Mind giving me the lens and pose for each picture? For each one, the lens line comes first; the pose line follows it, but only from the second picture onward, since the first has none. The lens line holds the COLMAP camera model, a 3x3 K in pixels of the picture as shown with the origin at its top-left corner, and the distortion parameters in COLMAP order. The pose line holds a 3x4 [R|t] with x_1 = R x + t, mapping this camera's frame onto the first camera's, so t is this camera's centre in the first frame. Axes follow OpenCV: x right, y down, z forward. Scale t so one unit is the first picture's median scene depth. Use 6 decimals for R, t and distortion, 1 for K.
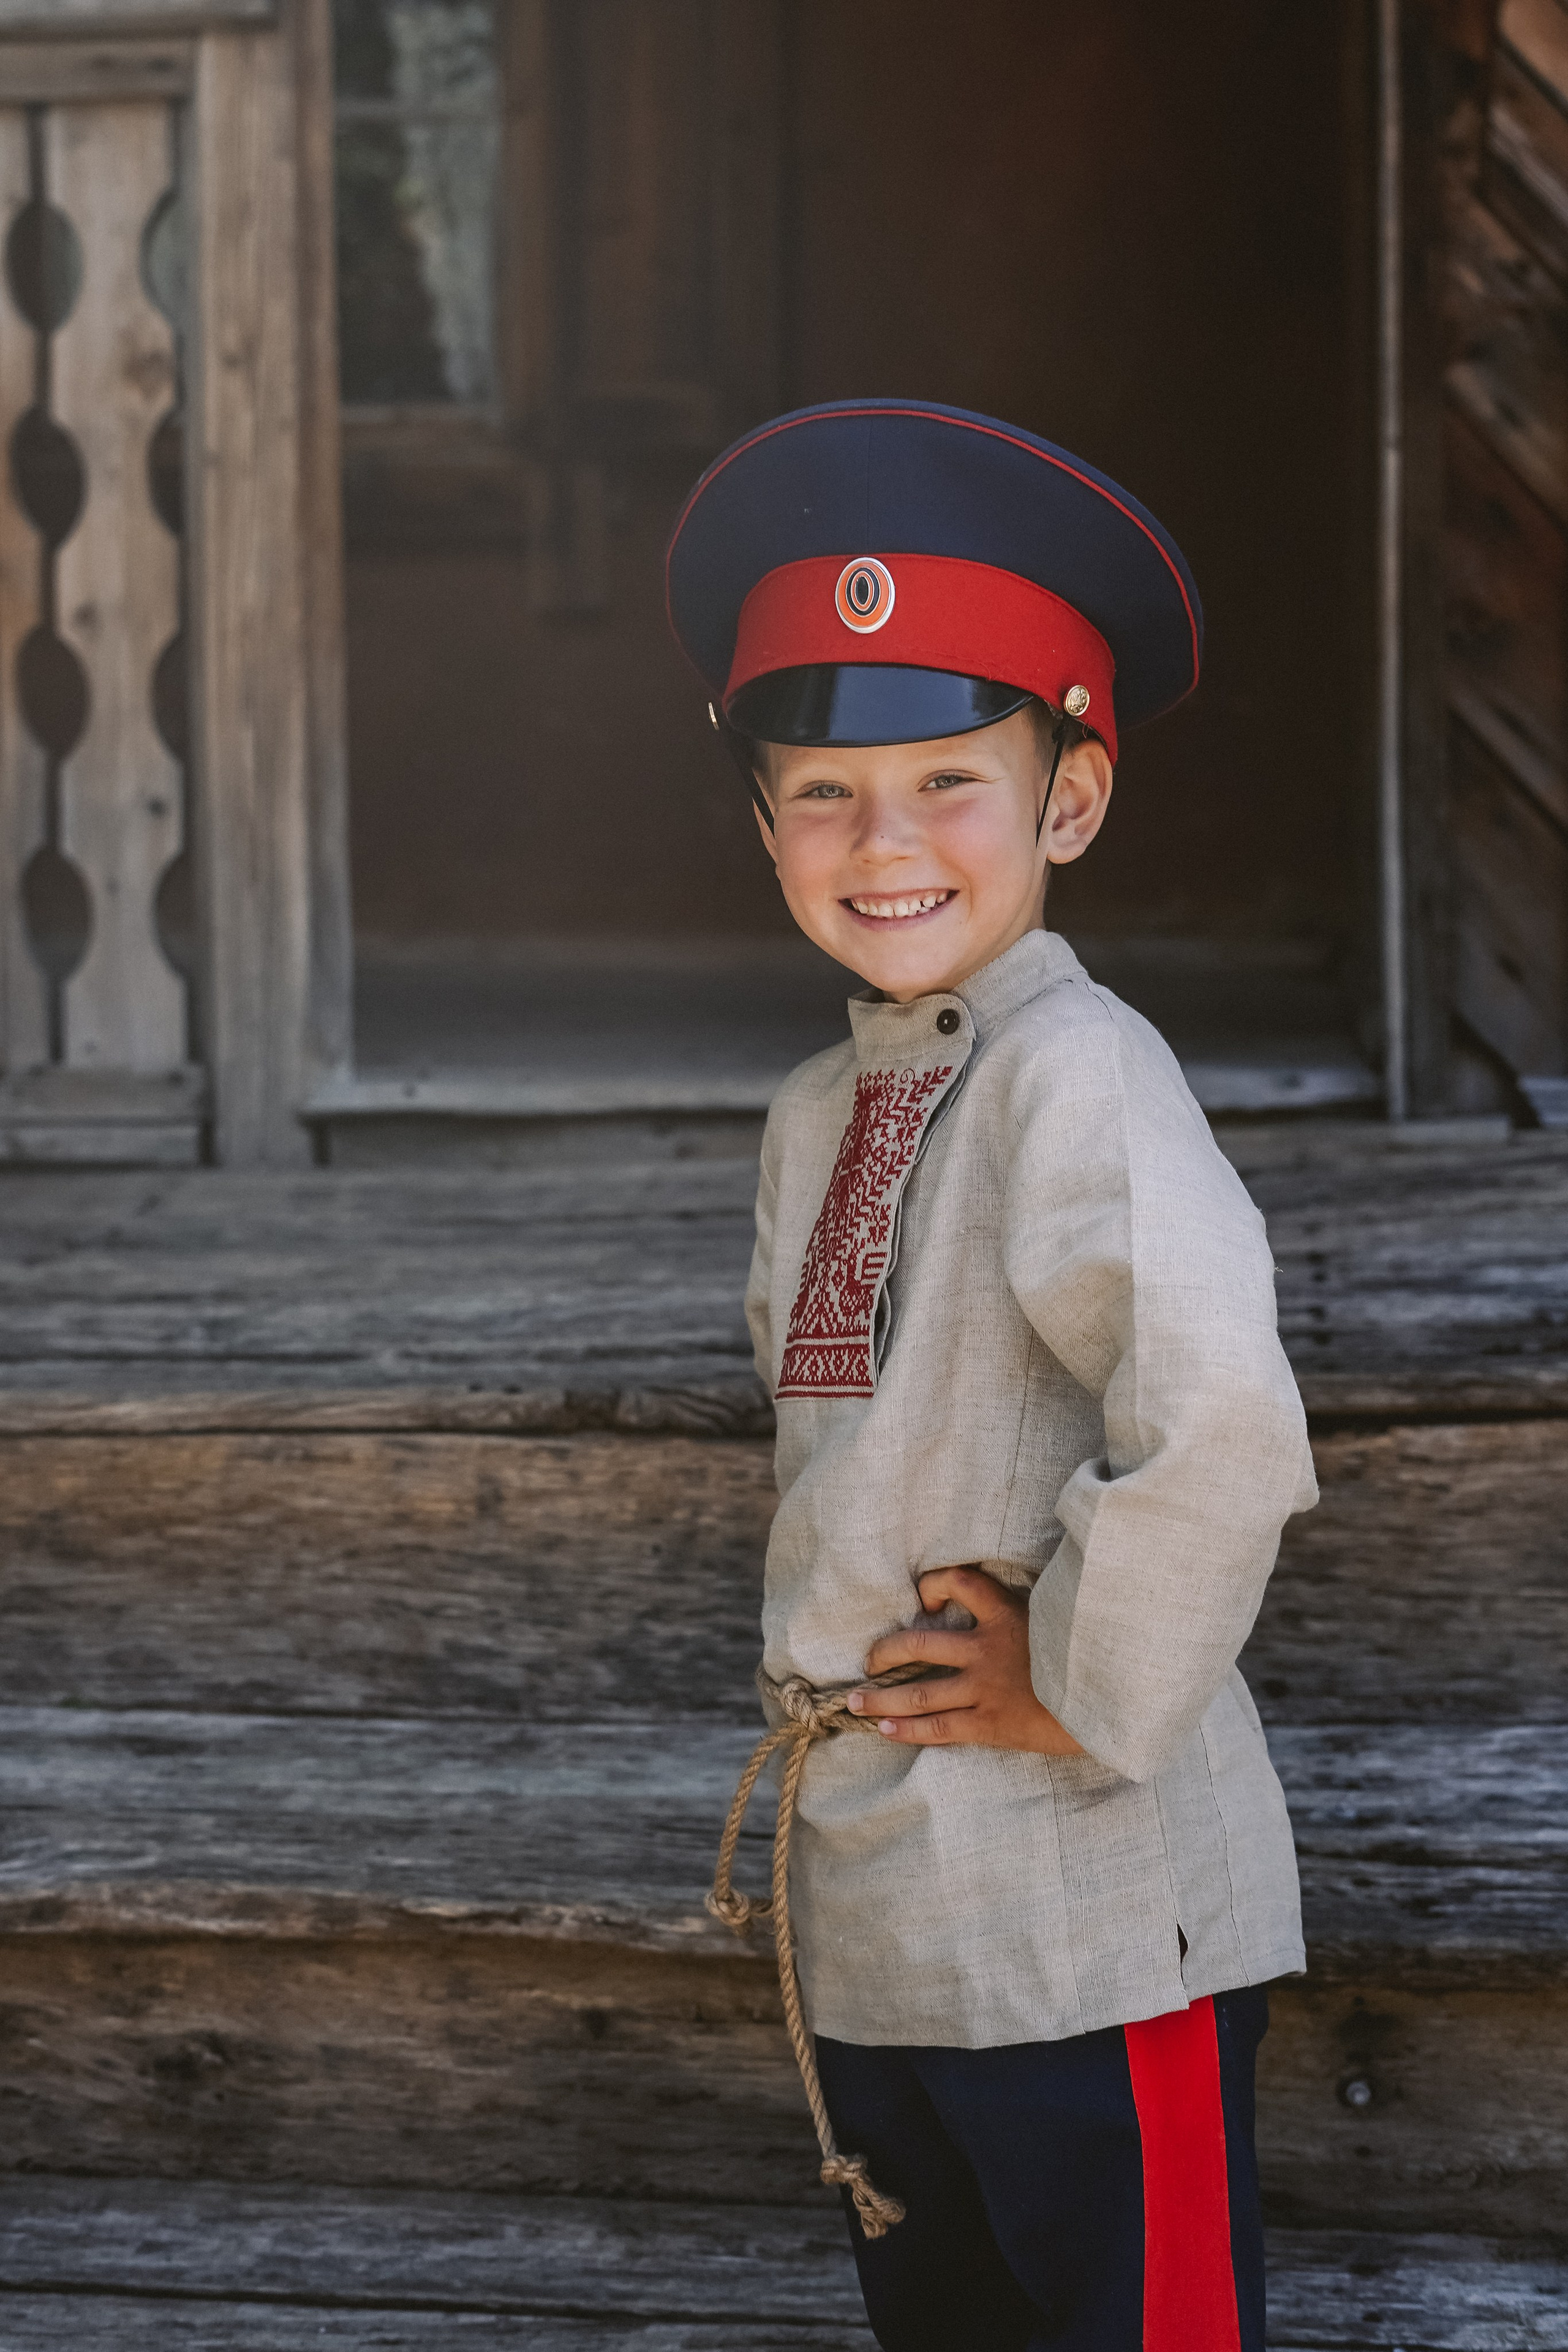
lens RADIAL K [[3997.7, 0, 665.0], [0, 3997.7, 1015.1], [0, 0, 1]] dist [-0.007417, 0.000000]
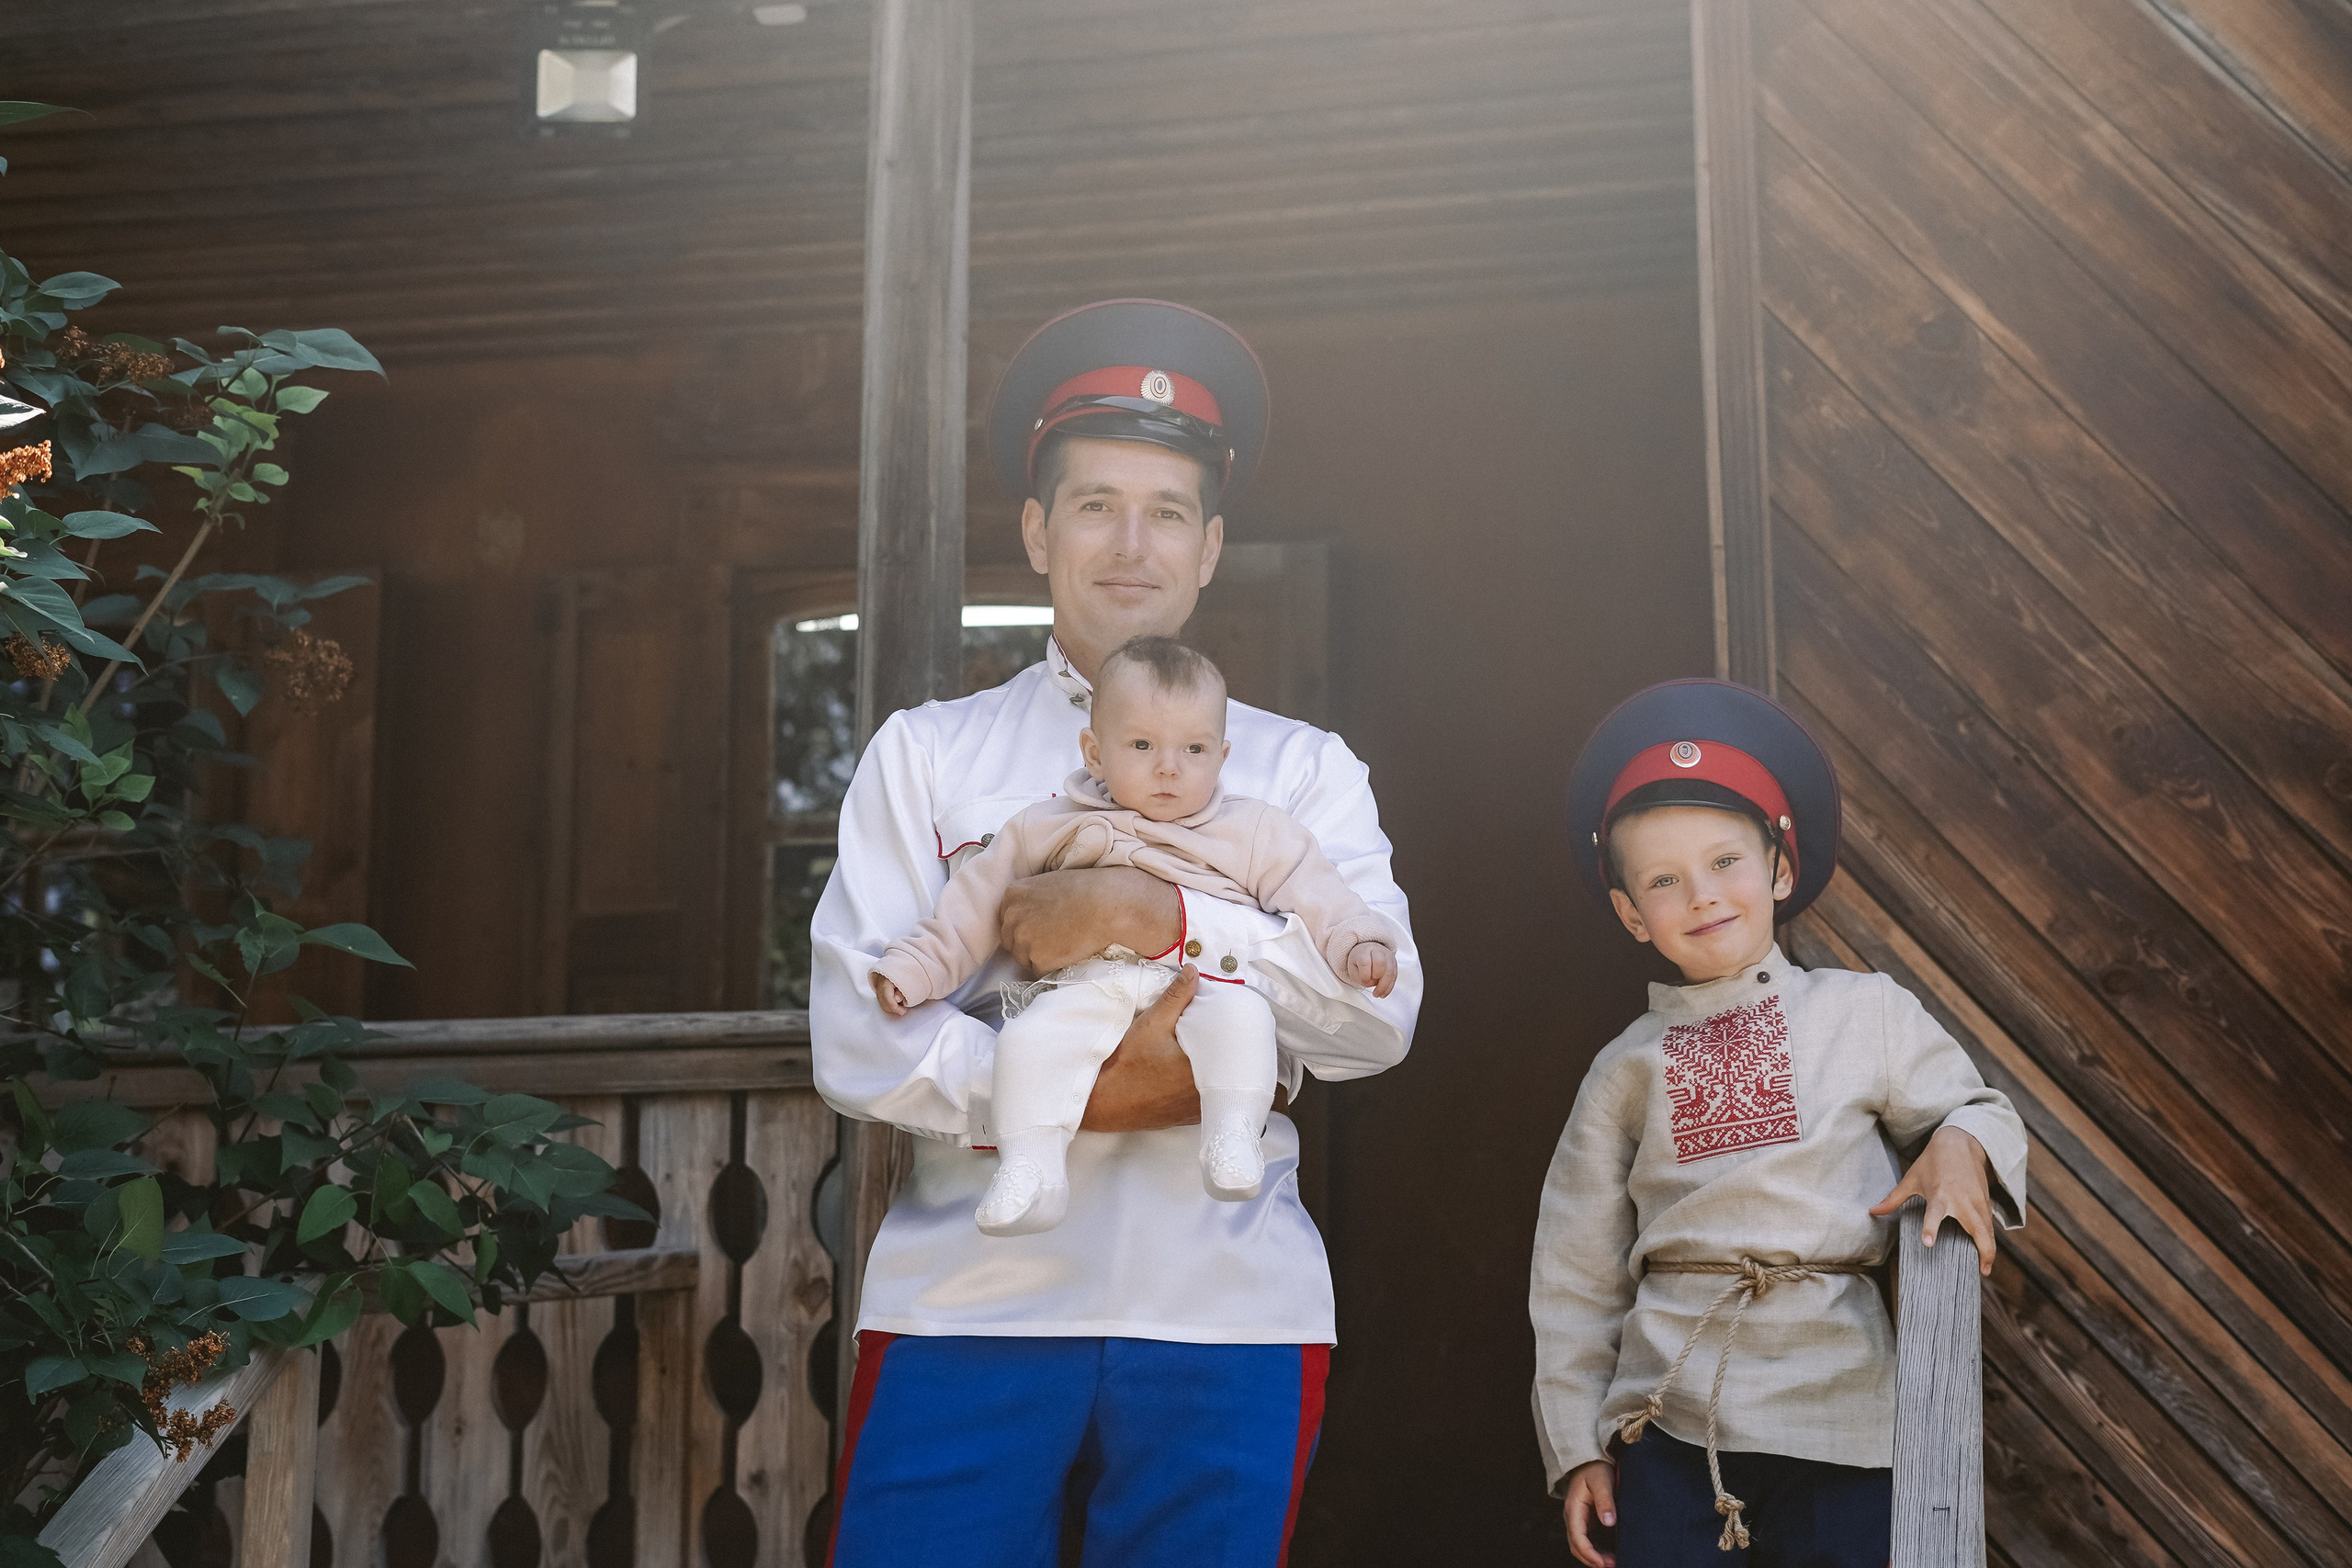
lens RADIAL K [[3594.0, 0, 1179.6], [0, 3594.0, 773.7], [0, 0, 1]] dist [-0.001118, 0.000000]
pose [[0.999102, 0.002597, -0.042295, 0.057748], [-0.013939, 0.962711, -0.270173, -0.009442], [0.040016, 0.270520, 0.961882, -0.254936]]
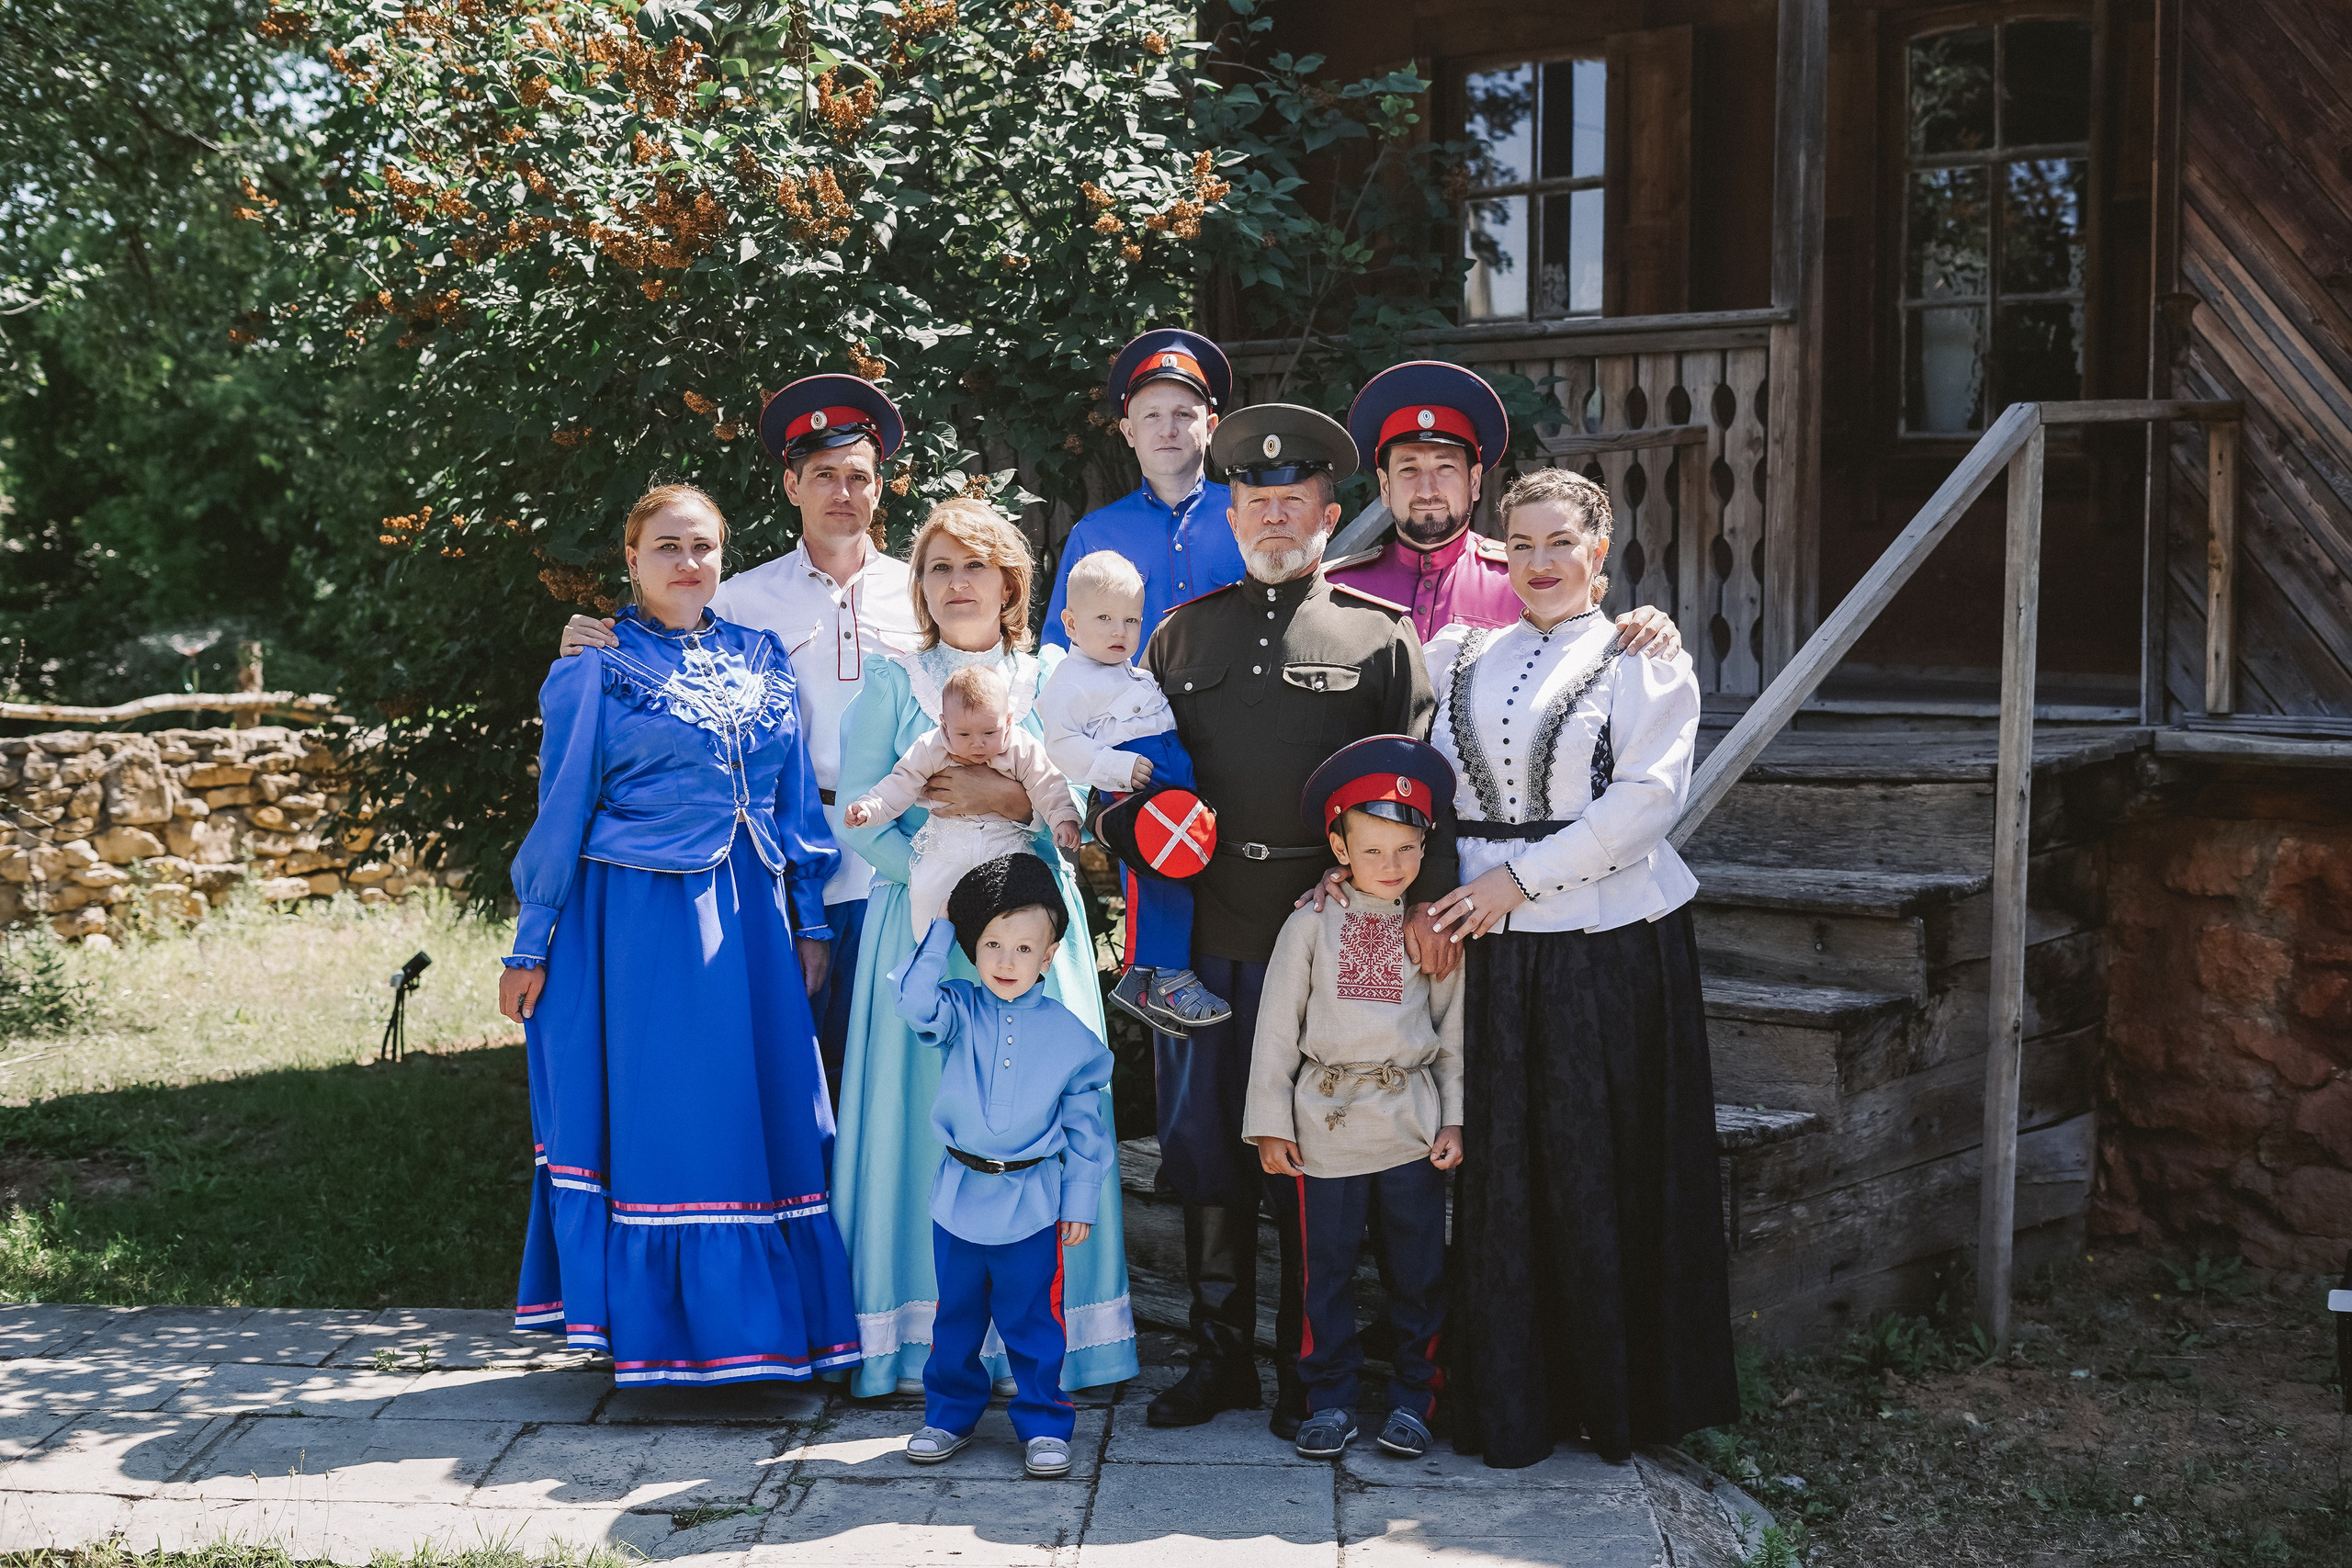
lens RADIAL K [[3428.6, 0, 1131.1], [0, 3428.6, 750.5], [0, 0, 1]] dist [-0.000643, 0.000000]
pose [[0.819072, 0.047177, -0.571747, 1.234058], [-0.057998, 0.998316, -0.000712, 0.109752], [0.570751, 0.033743, 0.820430, -1.664571]]
